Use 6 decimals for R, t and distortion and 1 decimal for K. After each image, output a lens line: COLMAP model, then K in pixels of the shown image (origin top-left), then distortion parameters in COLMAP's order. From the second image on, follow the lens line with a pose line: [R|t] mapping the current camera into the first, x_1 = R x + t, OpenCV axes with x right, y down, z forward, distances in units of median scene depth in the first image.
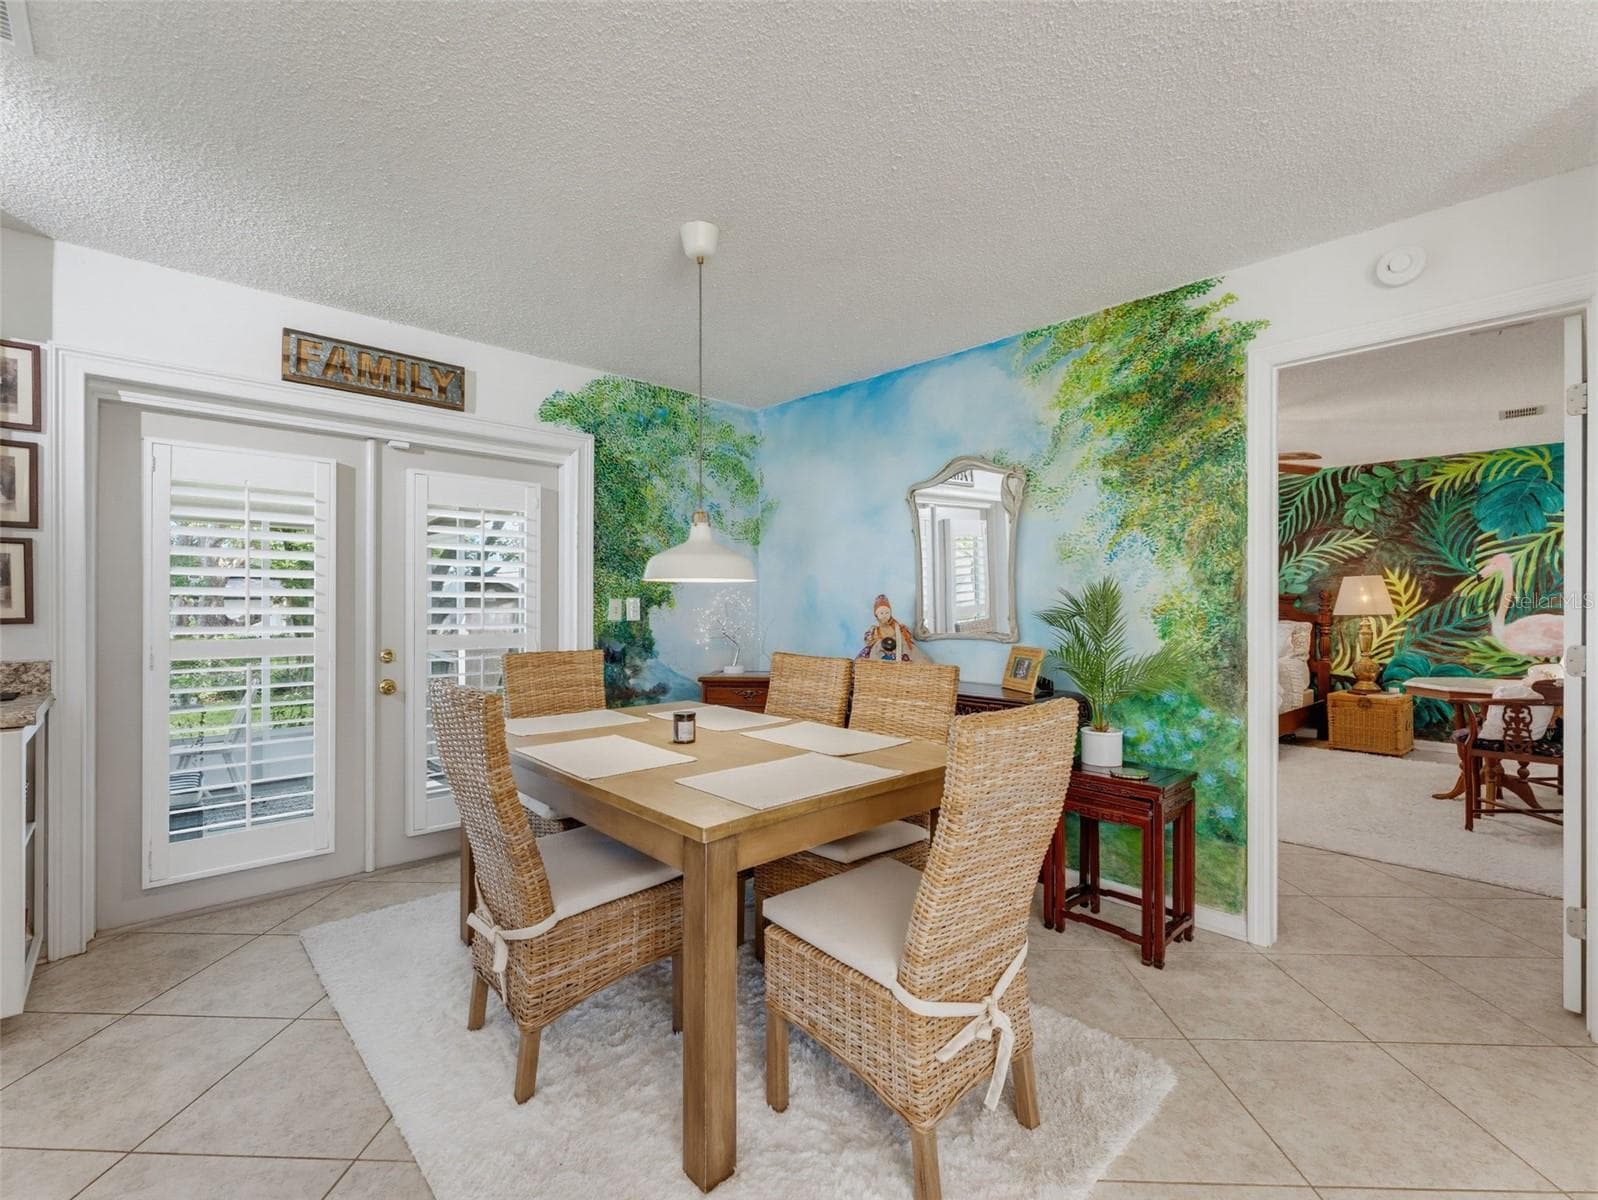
lens RADIAL K [[717.2, 0, 799.0], [0, 717.2, 600.0], [0, 0, 1]] dist [-0.000464, -0.001235]
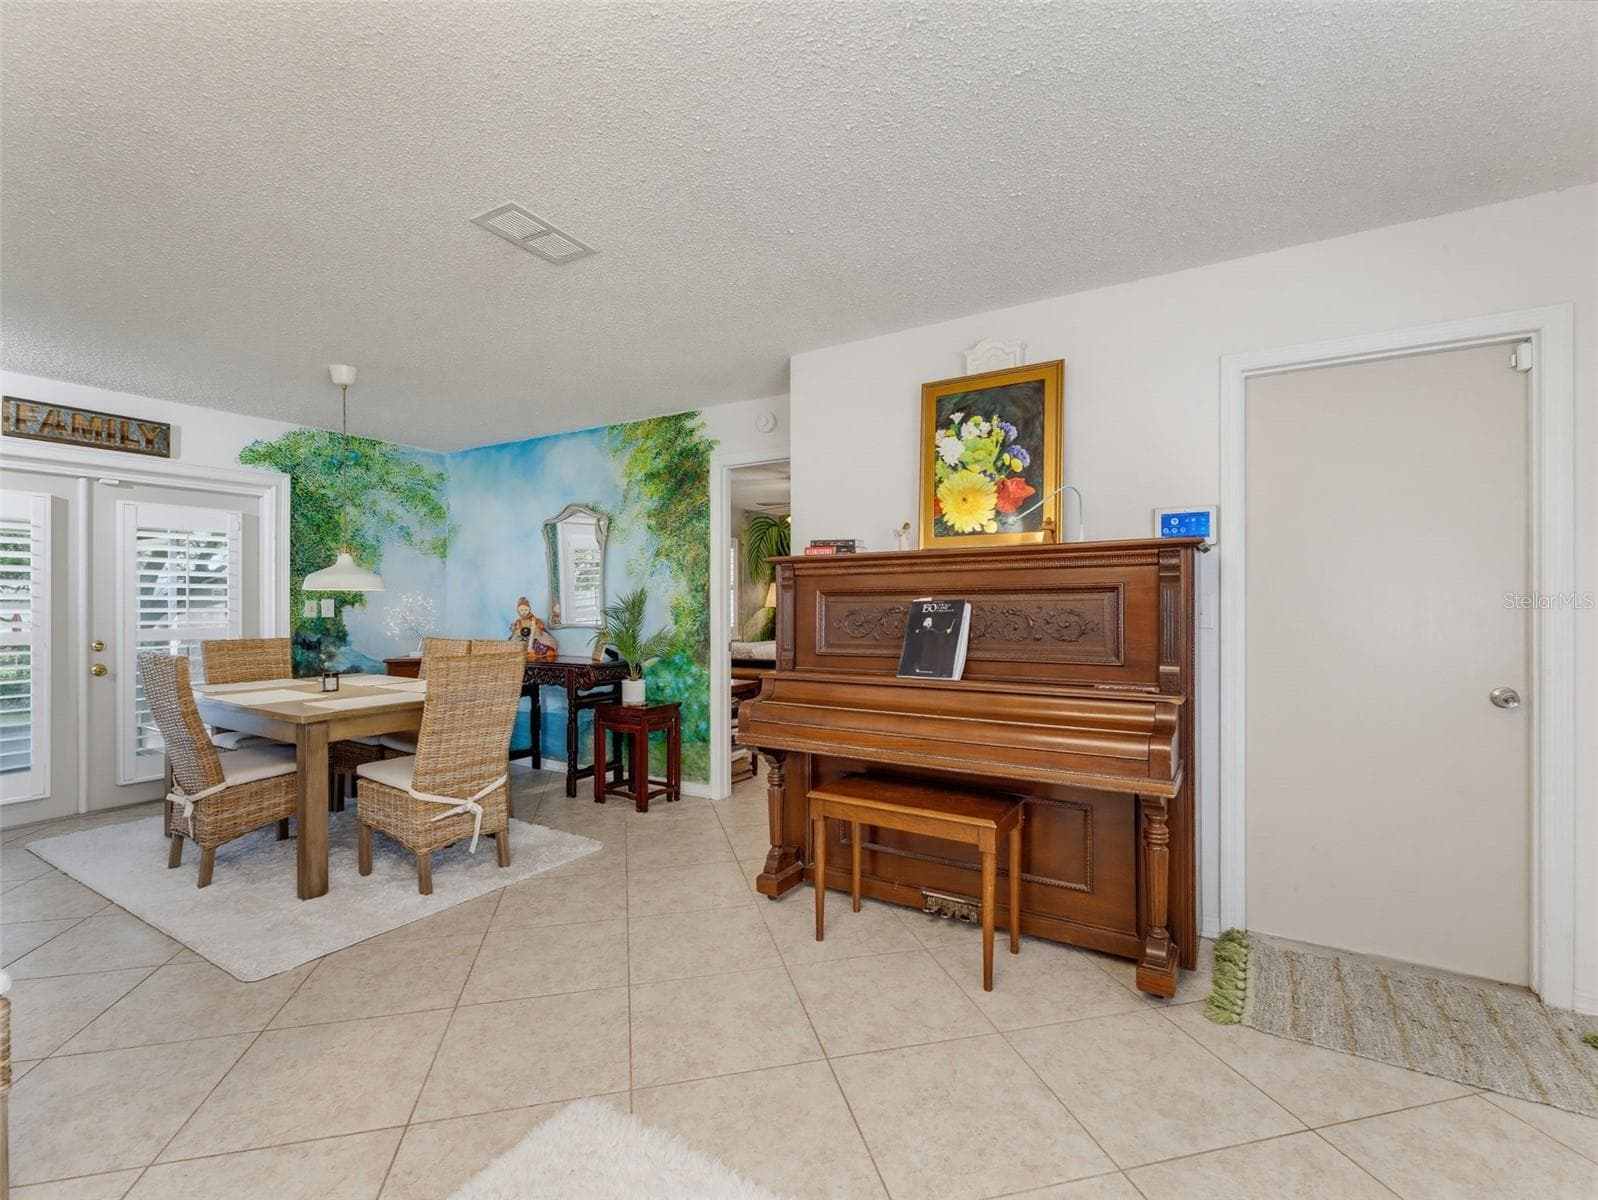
lens RADIAL K [[717.2, 0, 799.0], [0, 717.2, 600.0], [0, 0, 1]] dist [-0.000464, -0.001235]
pose [[0.963824, -0.001781, 0.266535, 0.308394], [0.000993, 0.999995, 0.003094, -0.006723], [-0.266539, -0.002718, 0.963820, -0.599855]]
